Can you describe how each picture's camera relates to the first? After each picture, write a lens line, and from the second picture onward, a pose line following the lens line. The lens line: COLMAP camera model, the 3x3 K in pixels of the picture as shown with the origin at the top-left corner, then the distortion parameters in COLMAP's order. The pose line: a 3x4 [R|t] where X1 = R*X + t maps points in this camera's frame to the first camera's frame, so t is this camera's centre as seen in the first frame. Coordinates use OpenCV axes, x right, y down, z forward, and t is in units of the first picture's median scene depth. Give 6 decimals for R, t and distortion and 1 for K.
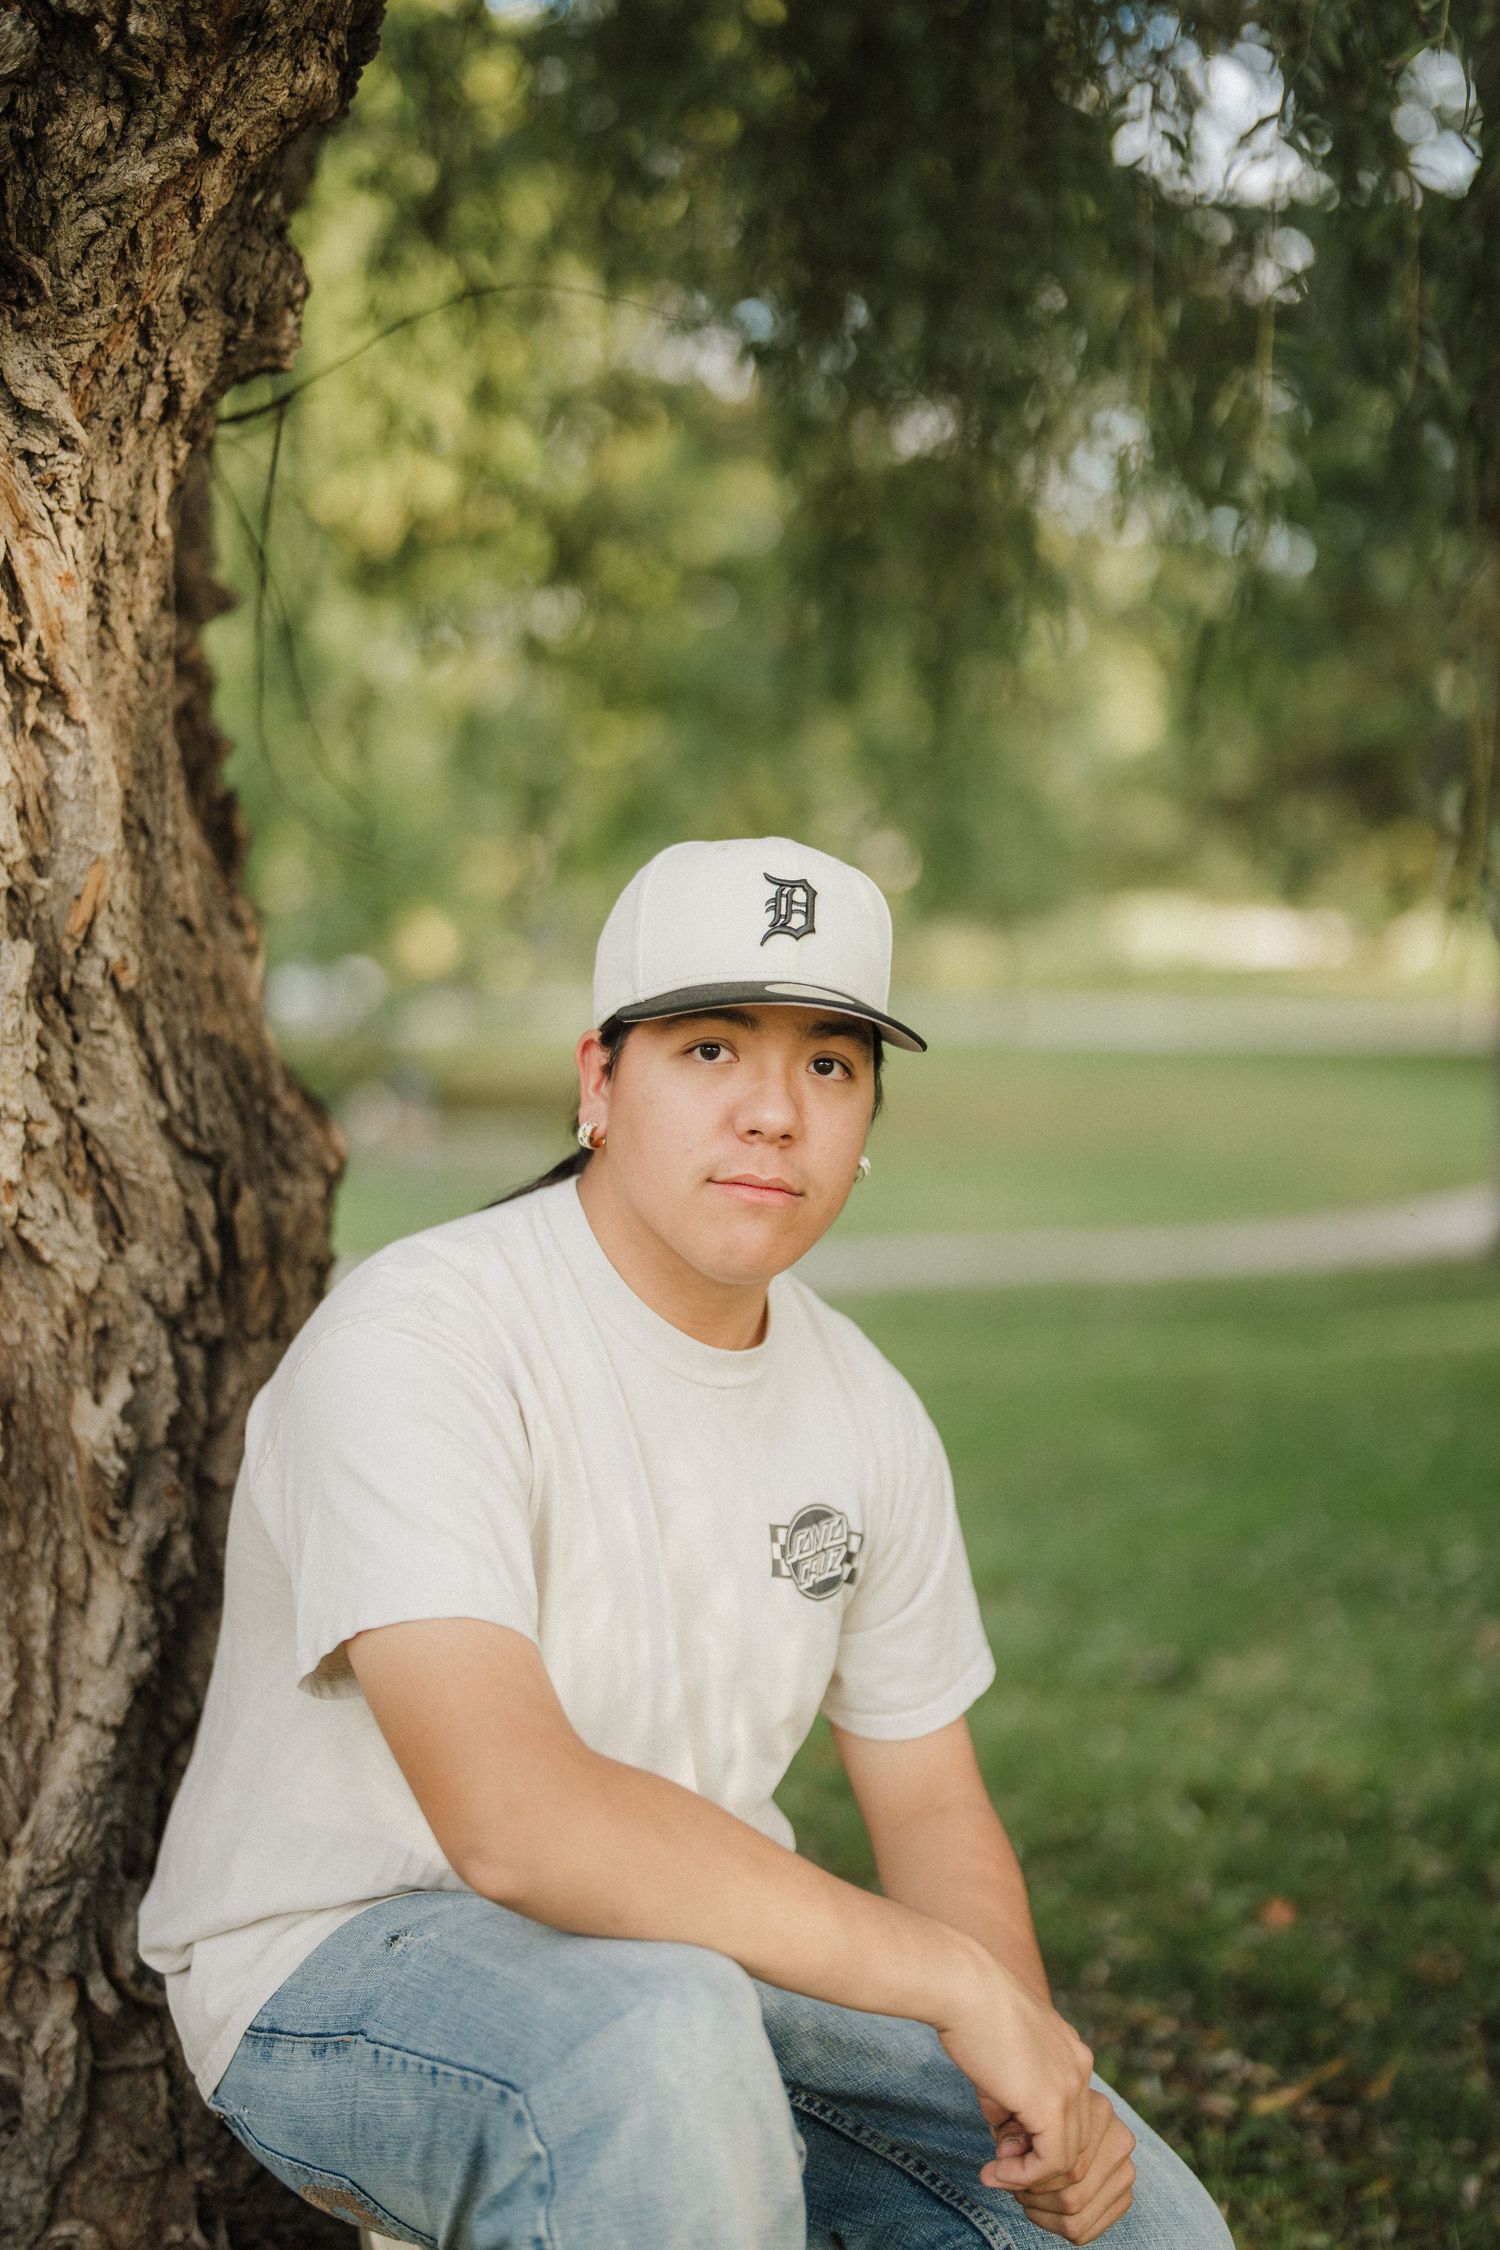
lens RADIAL K [[3088.7, 0, 749.3], [0, 3088.7, 1108.7], [0, 0, 1]] dist [-0.165710, 1.074246]
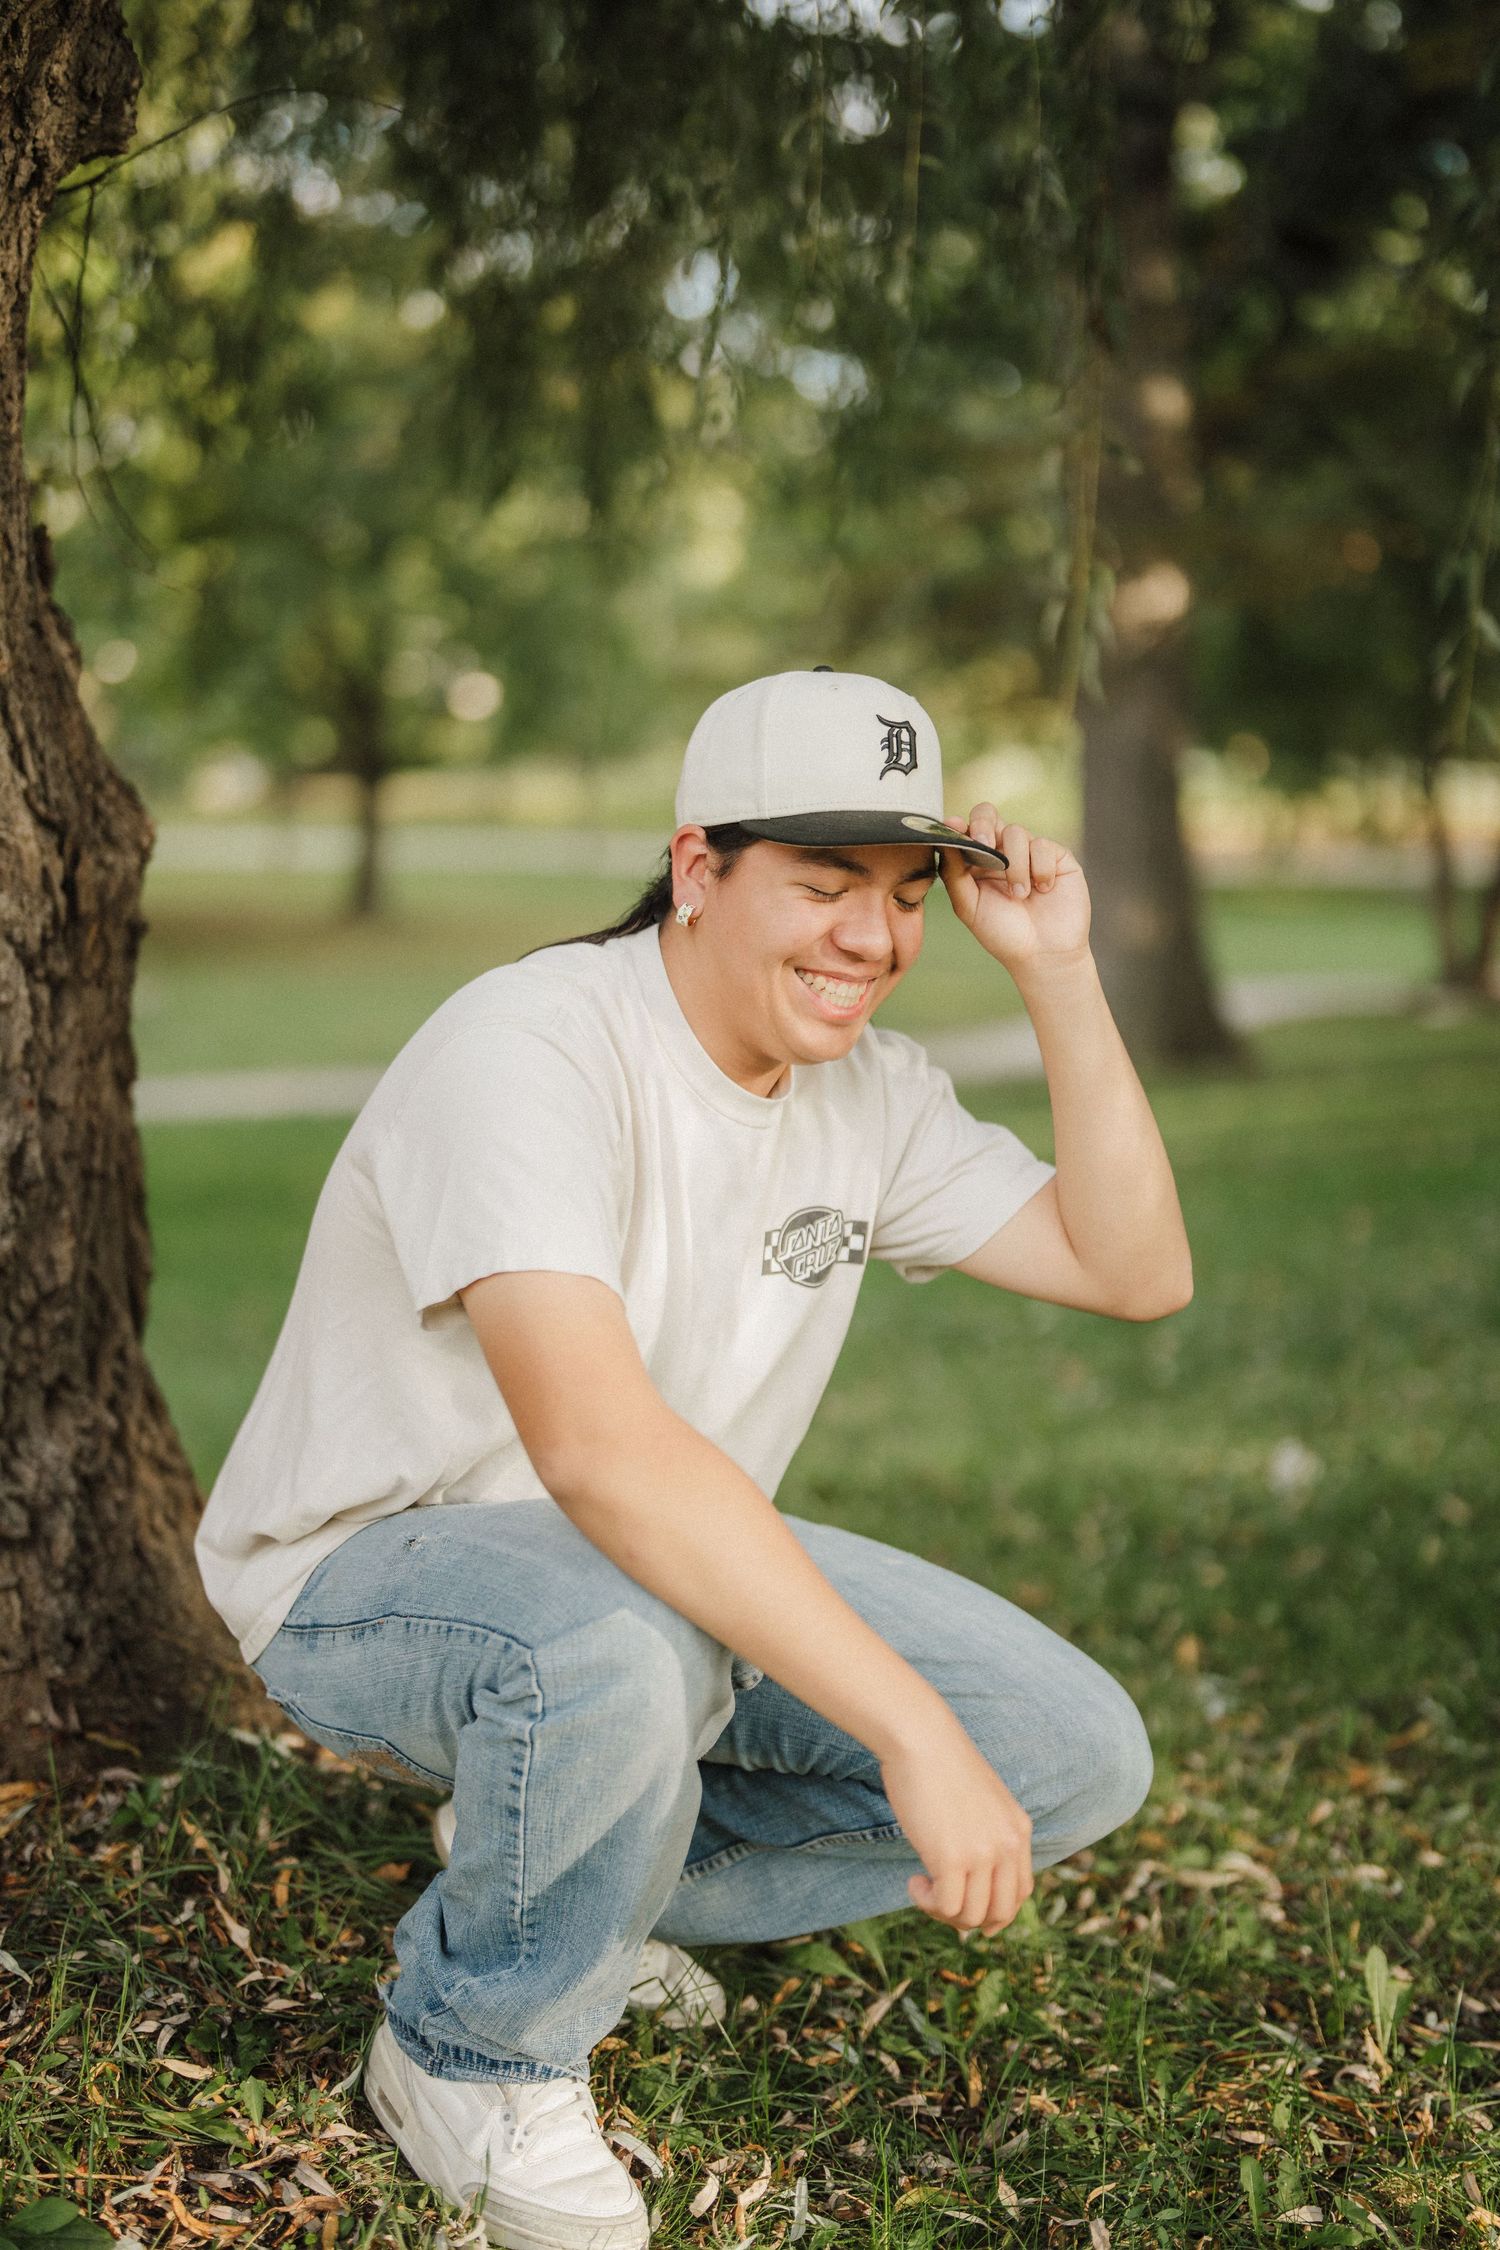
lens RADIAL K [[3098.9, 0, 747.1], [0, 3098.9, 1118.0], [0, 0, 1]] dist [-0.169432, 1.238071]
pose [[0.990606, -0.007285, 0.136552, -0.074978], [0.000063, 0.998604, 0.052815, 0.067504], [-0.136747, -0.052311, 0.989224, -0.235132]]
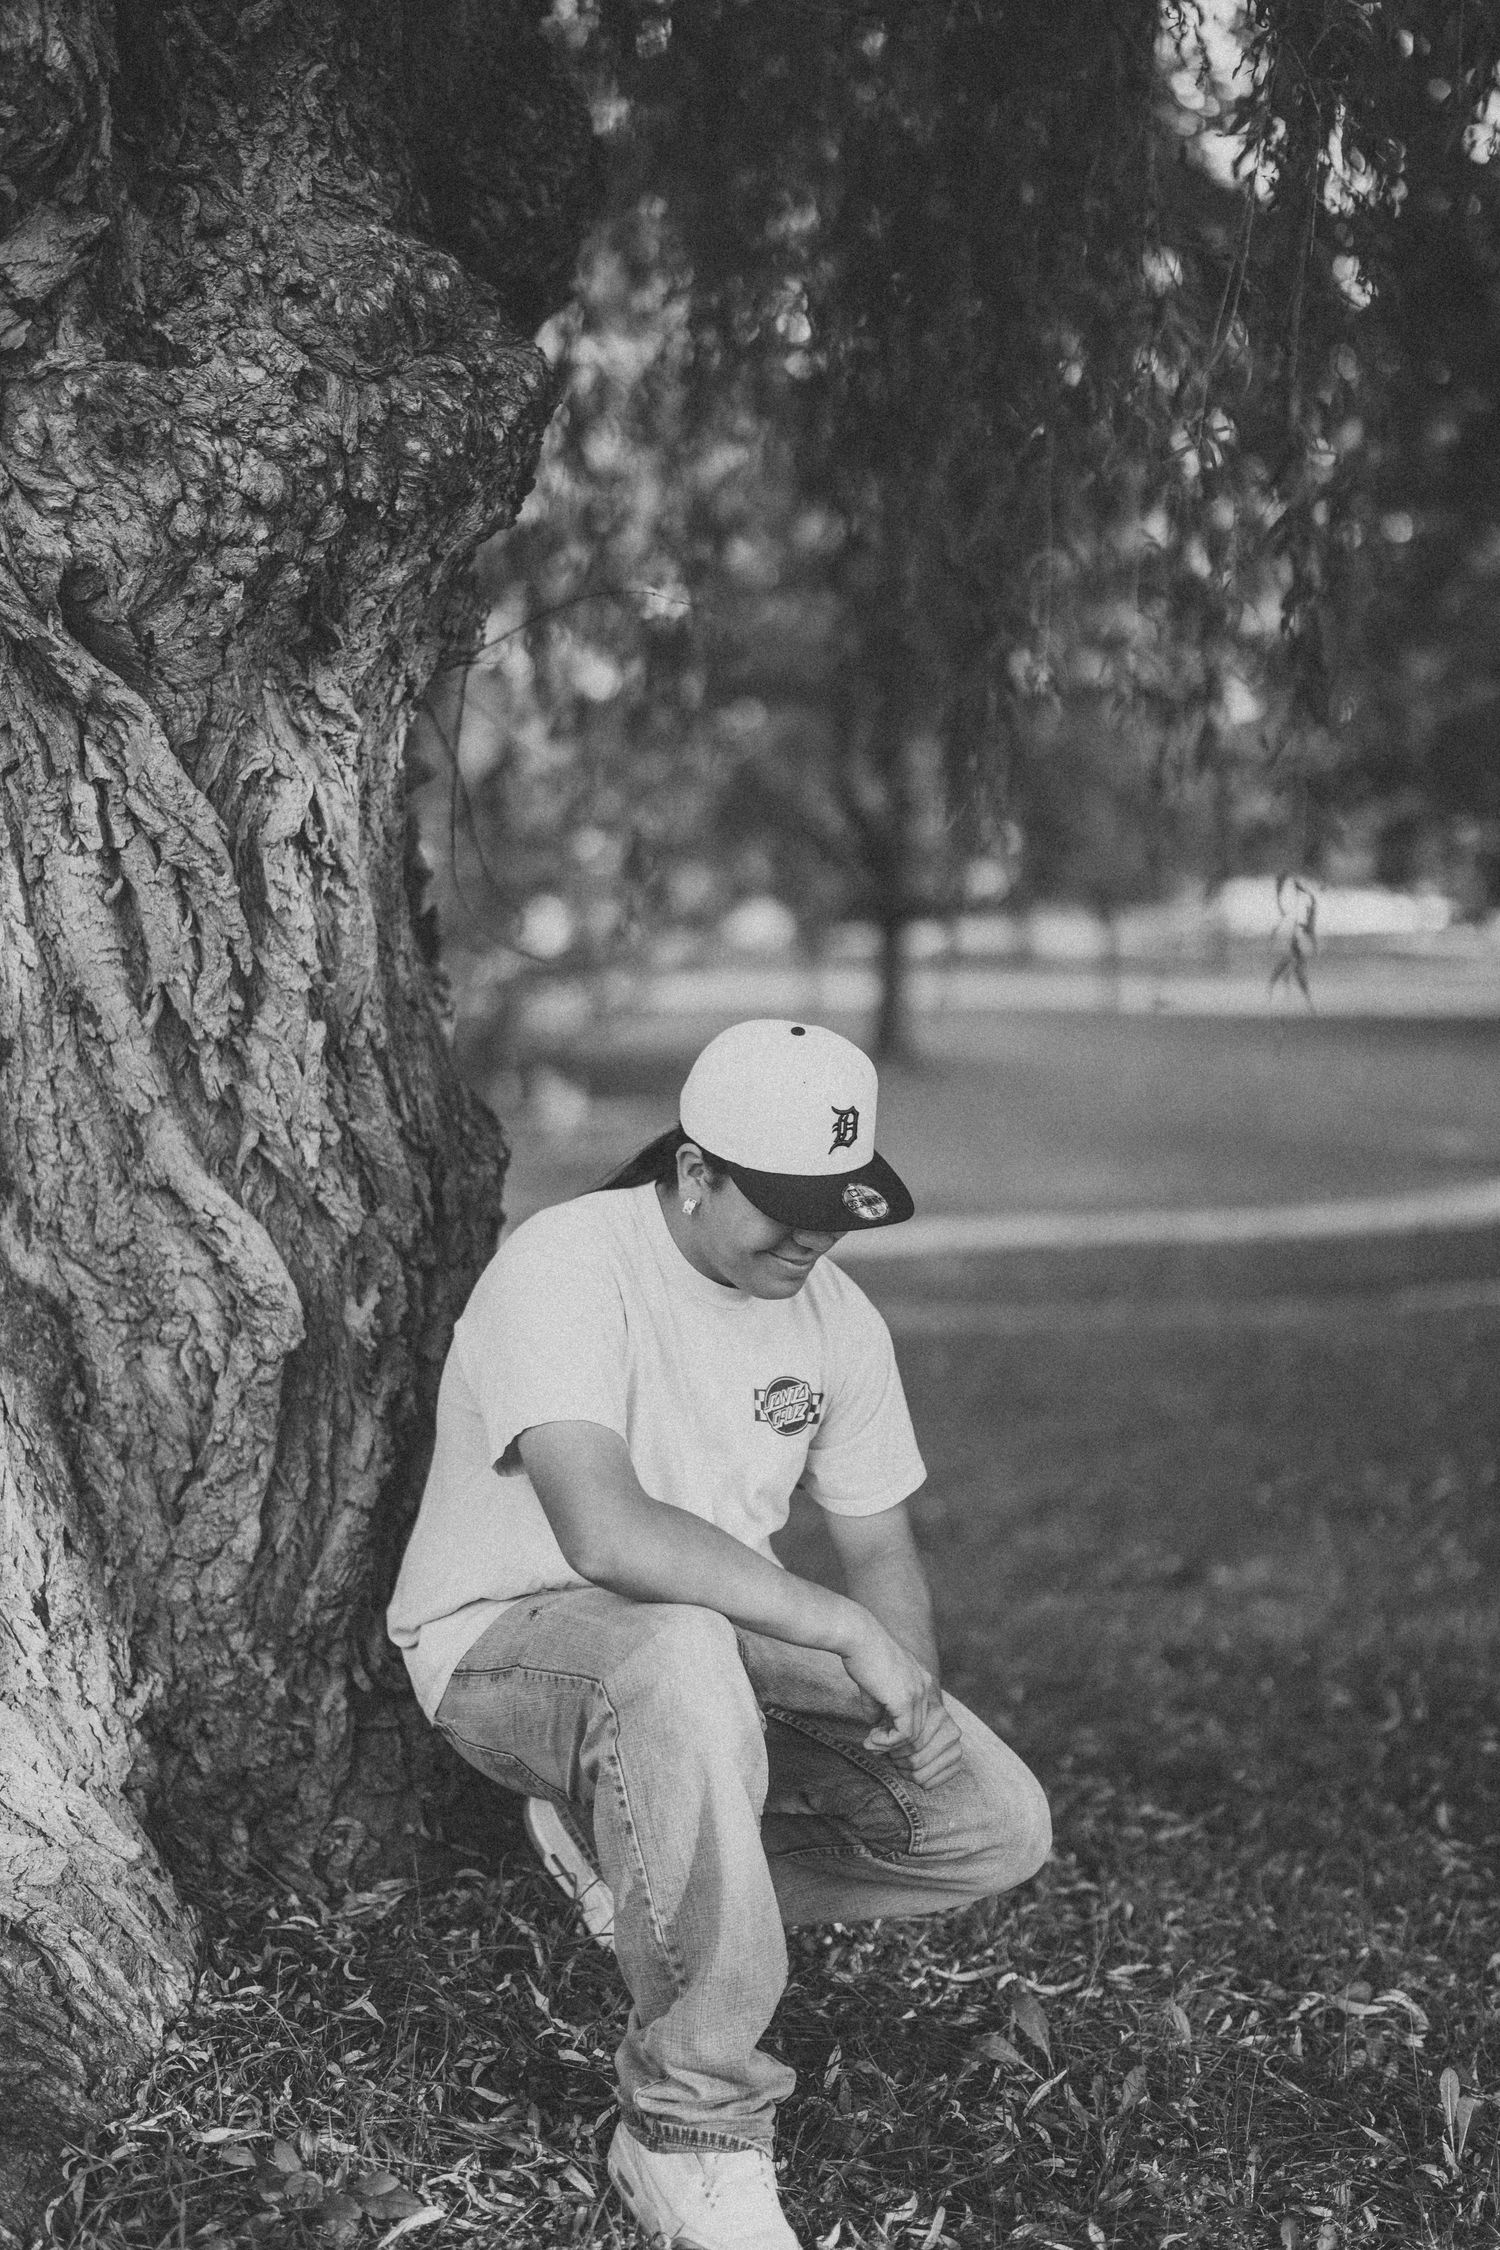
lens RADIAL K [[3080.3, 0, 706.6], [0, 3080.3, 1125.3], [0, 0, 1]] dist [-0.132575, 1.006073]
pose [[0.998714, -0.002580, -0.050626, 0.049360], [0.003270, 0.999903, 0.013554, -0.018904], [0.050586, -0.013702, 0.998626, -0.584064]]
